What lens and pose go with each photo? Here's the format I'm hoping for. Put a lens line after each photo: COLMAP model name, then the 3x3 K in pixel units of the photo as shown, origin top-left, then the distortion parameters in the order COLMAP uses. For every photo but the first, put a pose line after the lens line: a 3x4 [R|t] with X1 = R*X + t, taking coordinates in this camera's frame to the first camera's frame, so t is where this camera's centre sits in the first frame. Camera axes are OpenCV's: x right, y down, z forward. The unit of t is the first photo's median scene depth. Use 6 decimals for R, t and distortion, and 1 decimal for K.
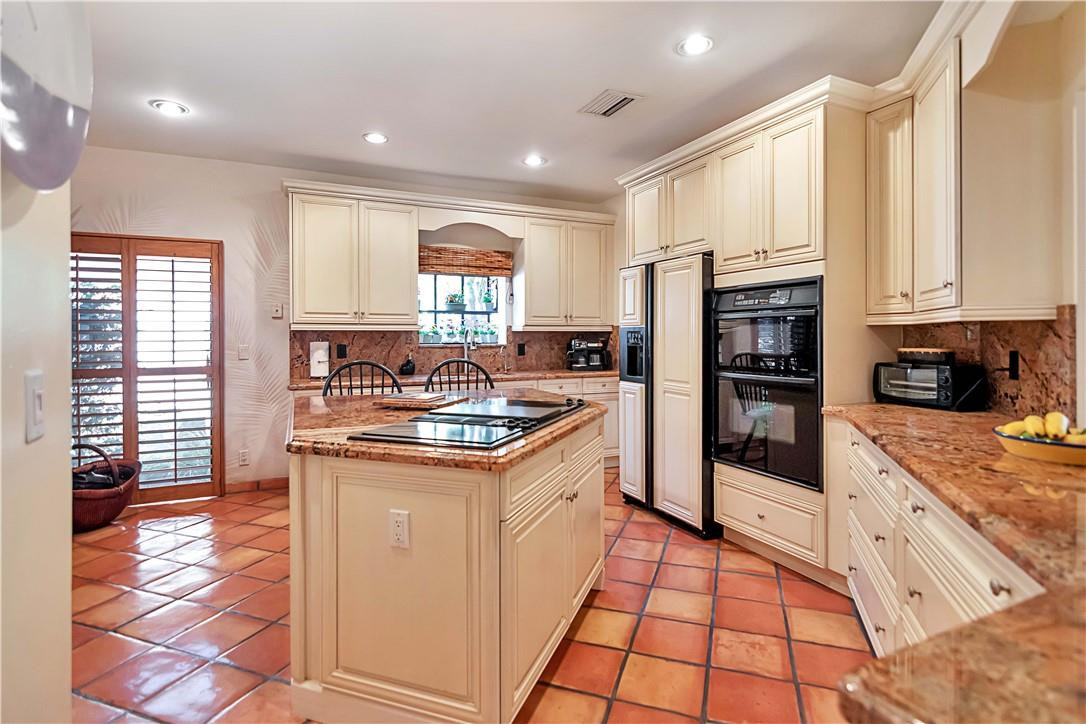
lens RADIAL K [[550.3, 0, 537.4], [0, 550.3, 342.2], [0, 0, 1]] dist [0.000668, -0.000371]
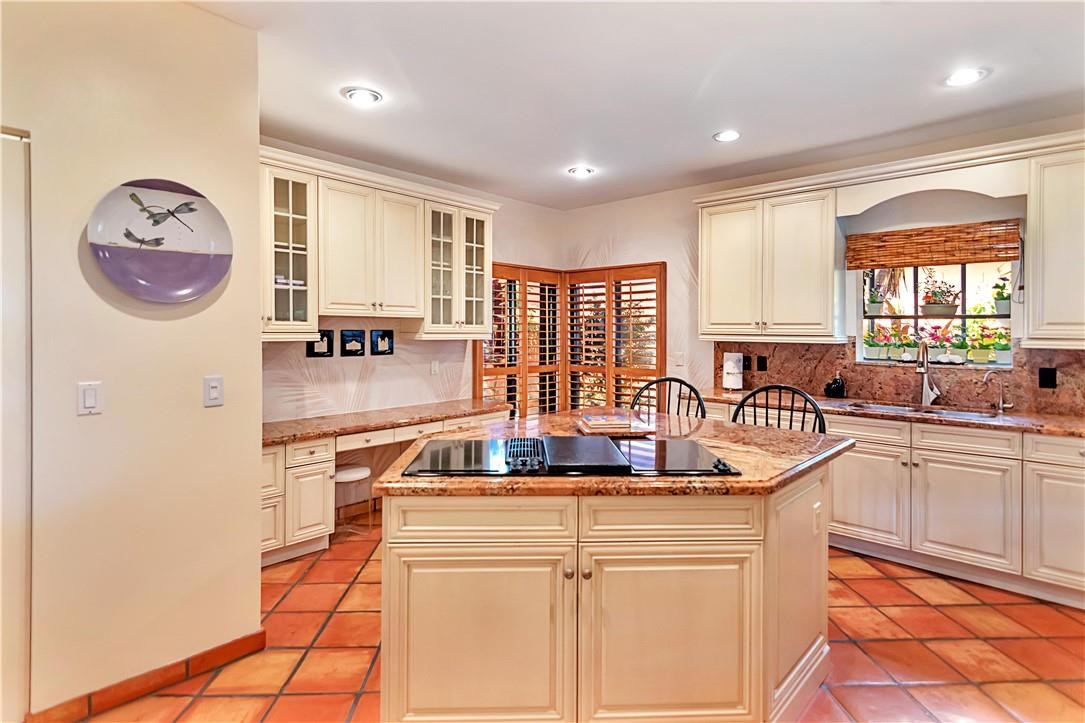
lens RADIAL K [[549.8, 0, 539.2], [0, 549.8, 333.2], [0, 0, 1]] dist [0.000668, -0.000371]
pose [[0.371910, 0.011315, -0.928200, 0.380252], [-0.015798, 0.999858, 0.005858, -0.035819], [0.928134, 0.012485, 0.372036, 0.318412]]
